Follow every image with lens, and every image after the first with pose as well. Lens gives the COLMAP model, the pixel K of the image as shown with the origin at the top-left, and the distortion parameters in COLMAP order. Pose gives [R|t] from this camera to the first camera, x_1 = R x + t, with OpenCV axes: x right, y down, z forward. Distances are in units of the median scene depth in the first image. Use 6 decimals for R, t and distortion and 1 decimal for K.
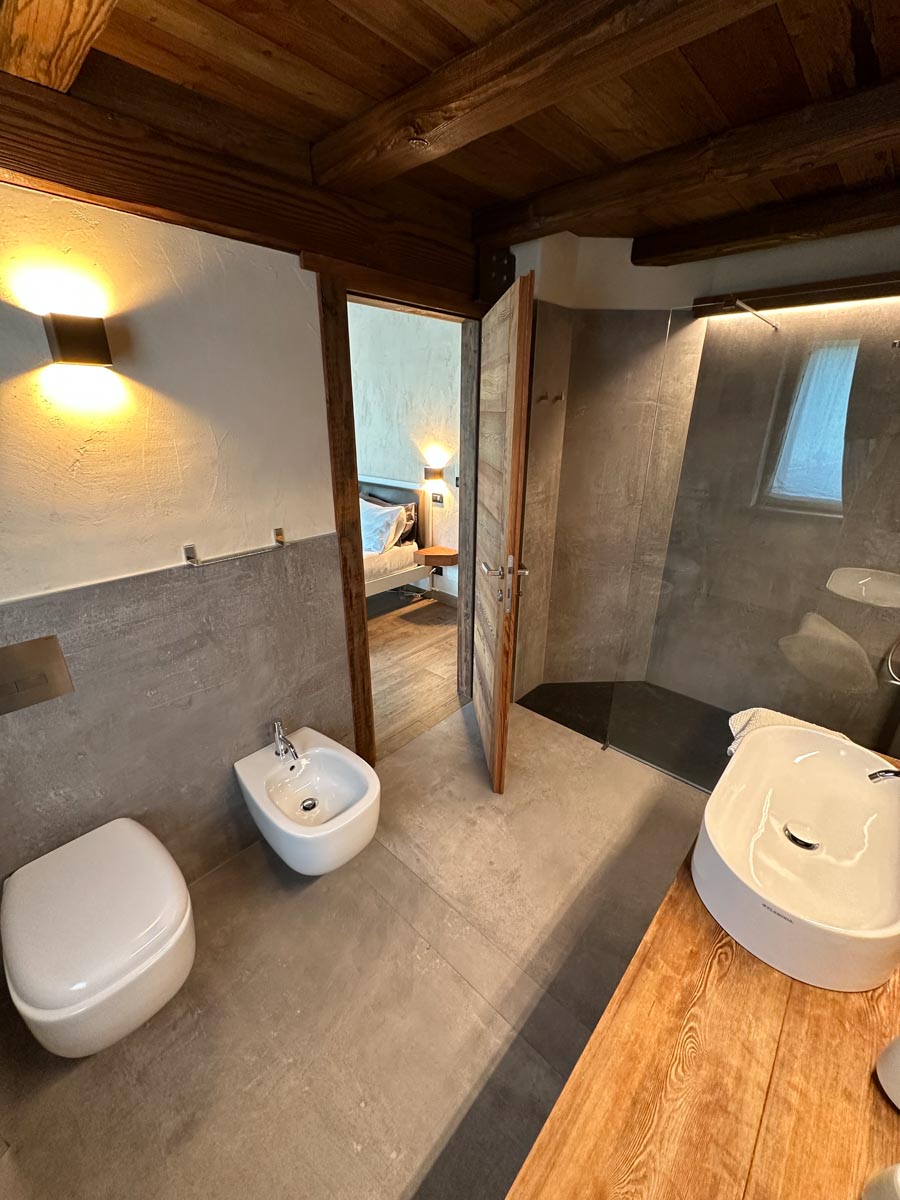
lens RADIAL K [[478.8, 0, 449.8], [0, 478.8, 599.7], [0, 0, 1]] dist [-0.003160, 0.000683]
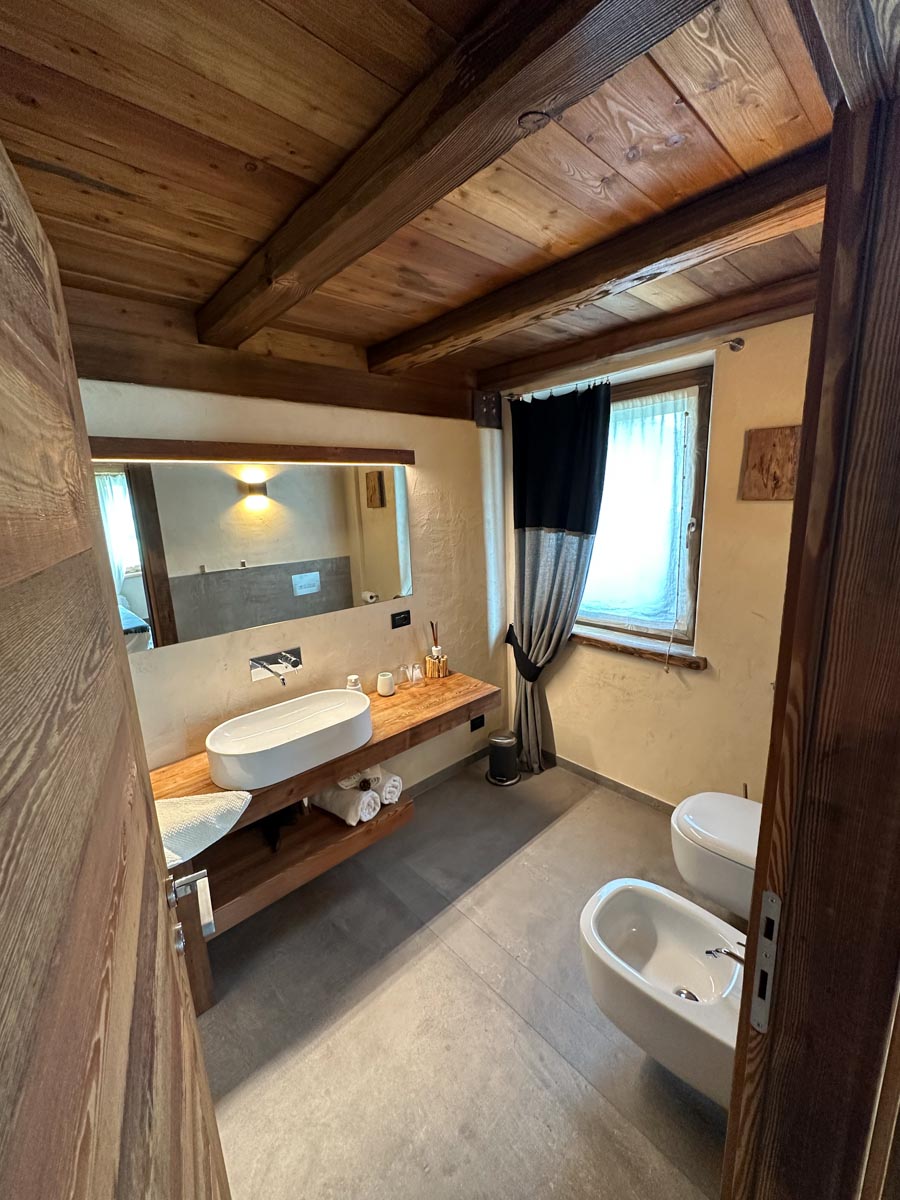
lens RADIAL K [[478.8, 0, 450.9], [0, 478.8, 605.2], [0, 0, 1]] dist [-0.003160, 0.000683]
pose [[-0.996178, 0.016417, 0.085784, 0.001595], [0.061853, 0.826053, 0.560188, -0.652389], [-0.061666, 0.563353, -0.823912, 1.588017]]
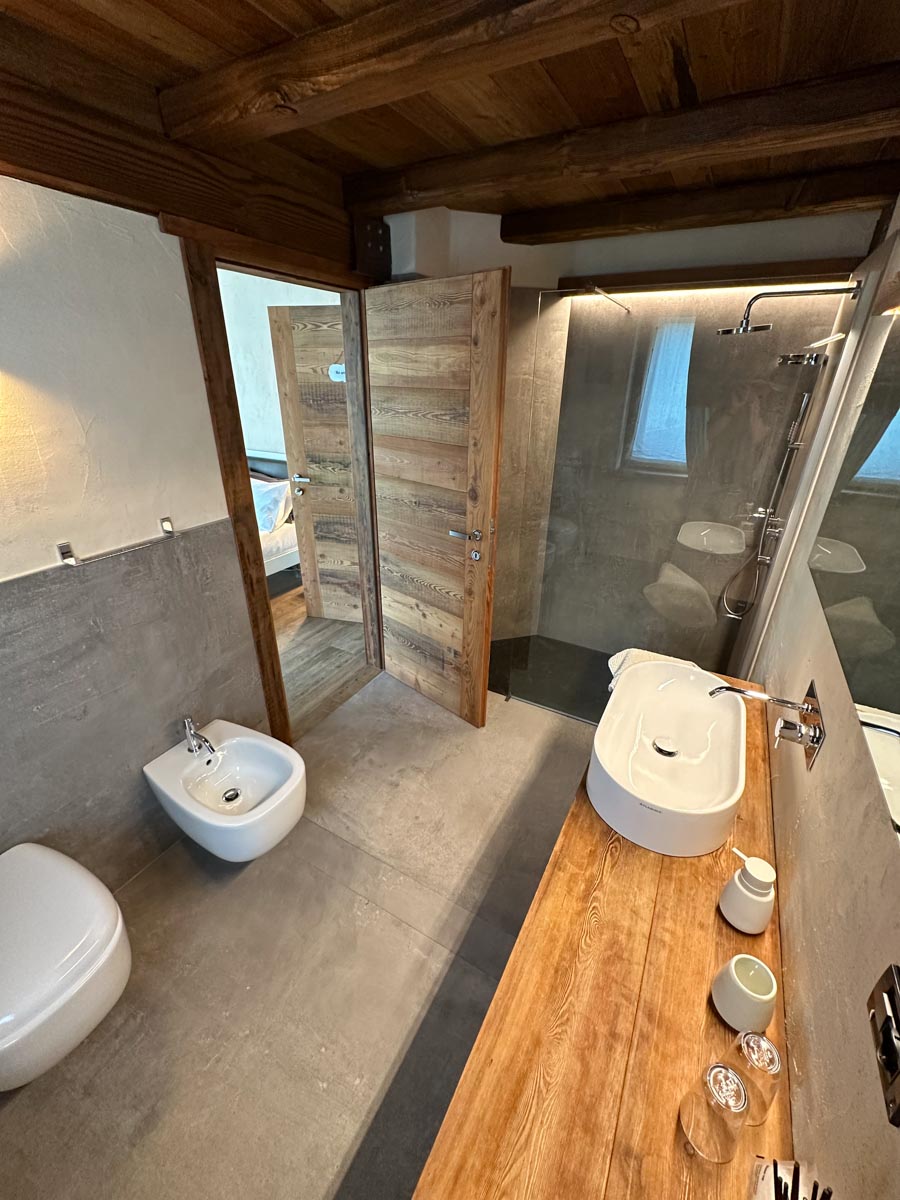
lens RADIAL K [[478.8, 0, 450.0], [0, 478.8, 599.7], [0, 0, 1]] dist [-0.003160, 0.000683]
pose [[0.973006, -0.091048, 0.212061, -0.032003], [0.076419, 0.994160, 0.076201, -0.020753], [-0.217761, -0.057938, 0.974281, -0.055416]]
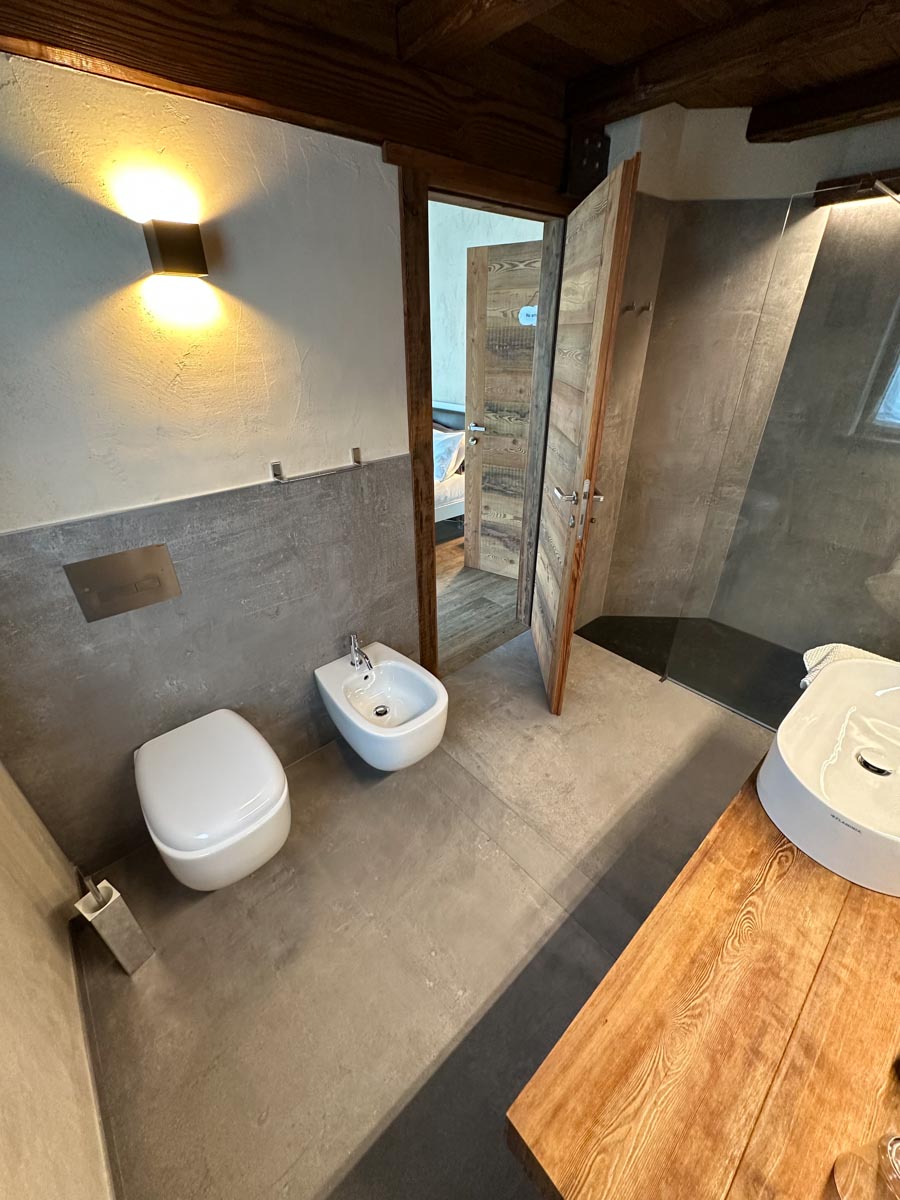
lens RADIAL K [[478.8, 0, 450.0], [0, 478.8, 599.6], [0, 0, 1]] dist [-0.003160, 0.000683]
pose [[0.994316, 0.042921, -0.097432, -0.053932], [-0.029380, 0.990221, 0.136378, 0.030130], [0.102333, -0.132740, 0.985854, -0.030996]]
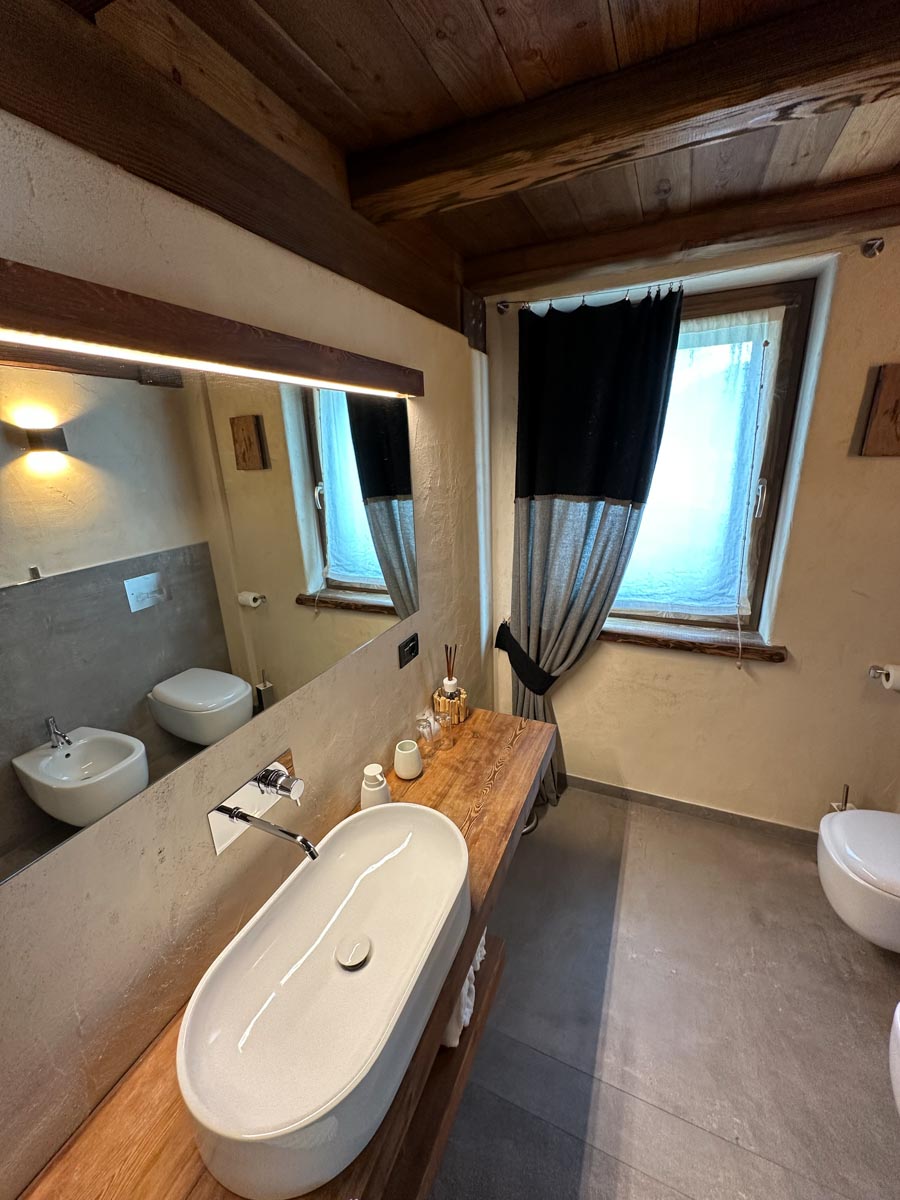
lens RADIAL K [[478.8, 0, 451.7], [0, 478.8, 602.9], [0, 0, 1]] dist [-0.003160, 0.000683]
pose [[-0.946382, 0.127746, -0.296717, 0.548833], [-0.087145, 0.783488, 0.615266, -0.414481], [0.311072, 0.608134, -0.730347, 0.961654]]
